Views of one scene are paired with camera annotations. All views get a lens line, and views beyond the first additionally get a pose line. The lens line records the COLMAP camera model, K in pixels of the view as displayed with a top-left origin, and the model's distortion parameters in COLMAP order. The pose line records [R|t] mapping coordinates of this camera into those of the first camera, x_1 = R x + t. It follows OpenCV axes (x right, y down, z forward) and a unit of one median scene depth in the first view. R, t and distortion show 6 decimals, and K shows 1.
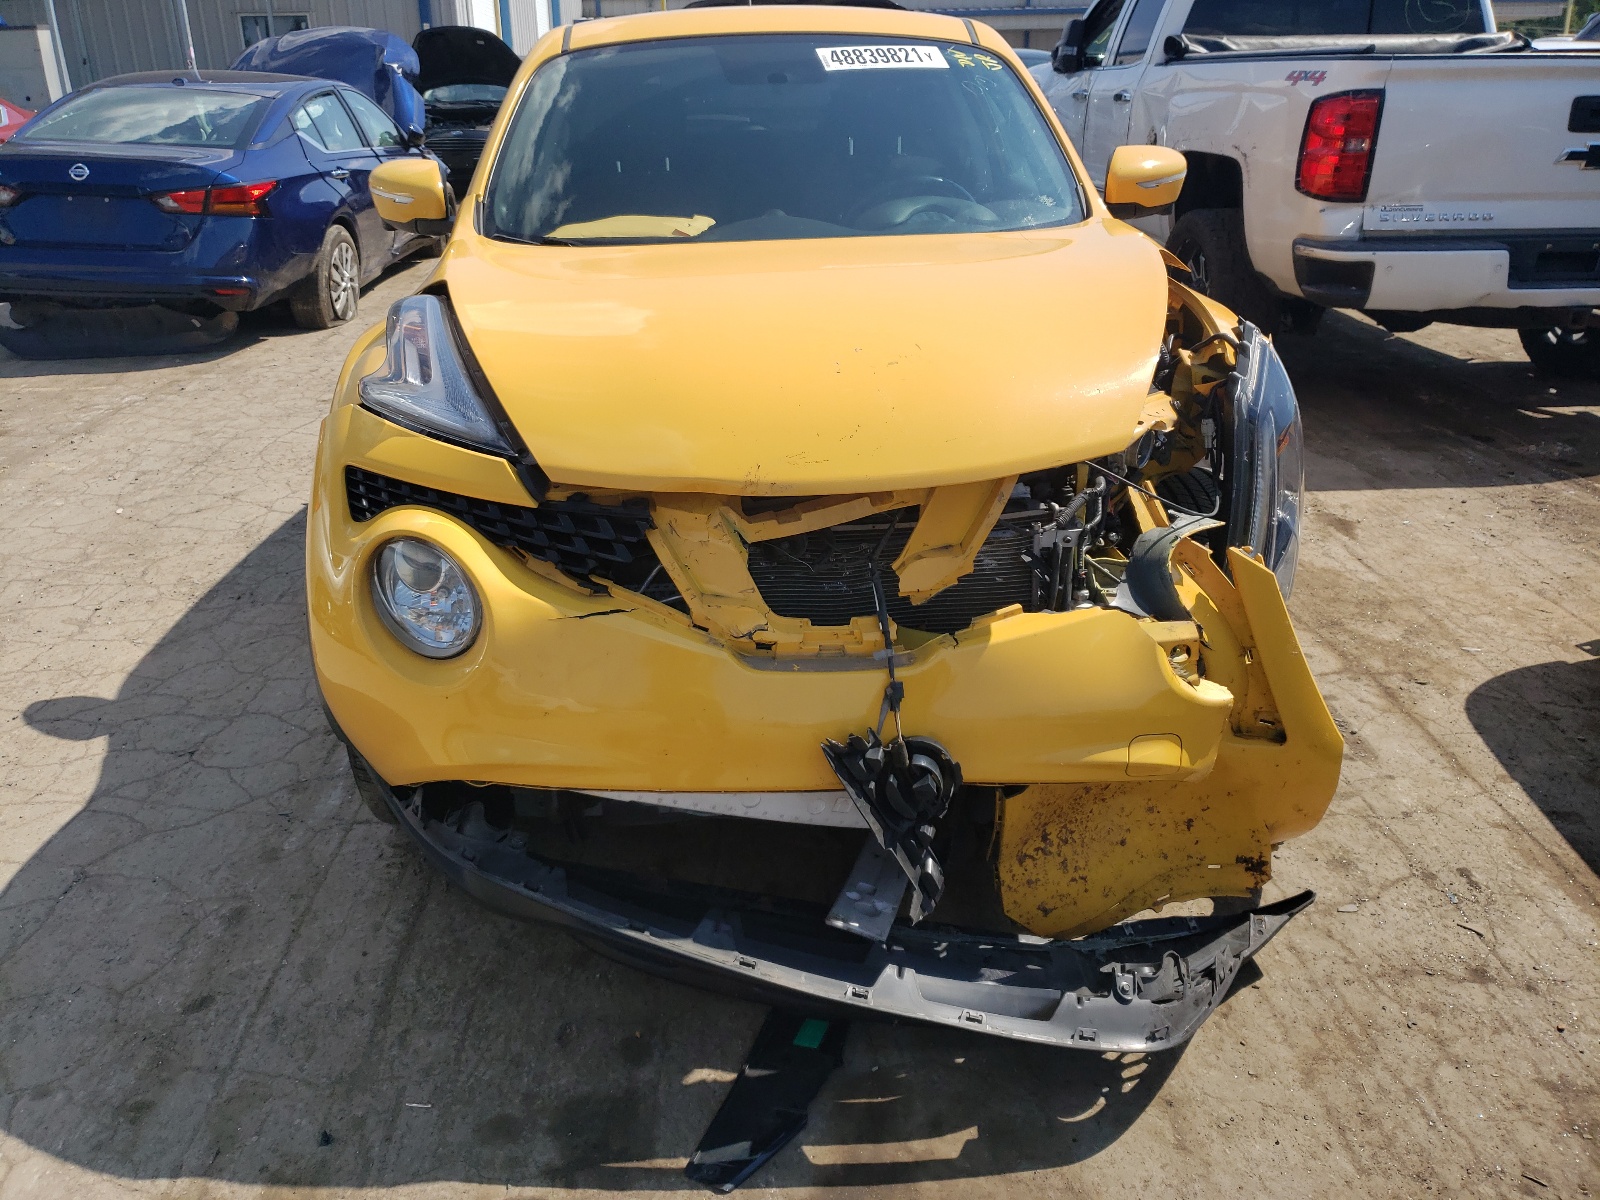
lens RADIAL K [[1321.7, 0, 740.8], [0, 1321.7, 591.9], [0, 0, 1]] dist [0.030400, -0.004905]
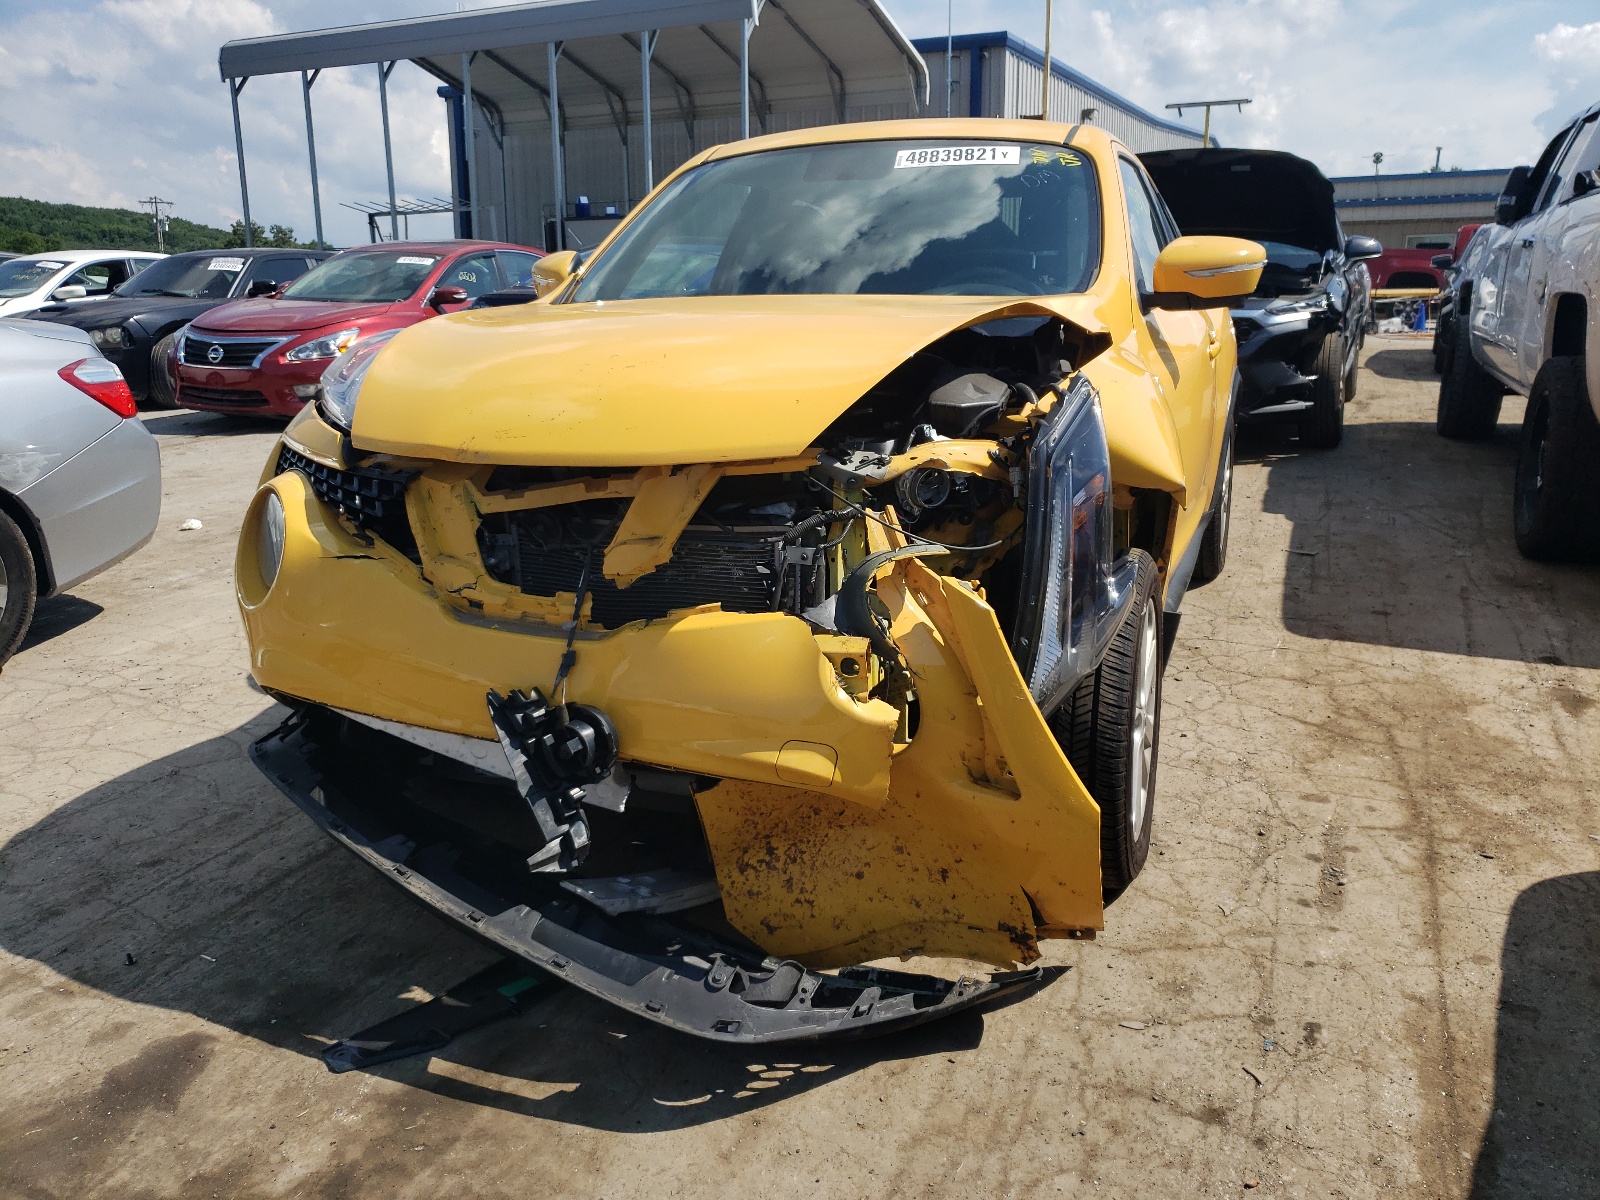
lens RADIAL K [[1346.0, 0, 798.3], [0, 1346.0, 533.0], [0, 0, 1]] dist [-0.124209, 0.178789]
pose [[0.911062, 0.081738, -0.404084, 0.679399], [-0.147246, 0.980015, -0.133748, 0.087477], [0.385076, 0.181353, 0.904891, 0.054531]]
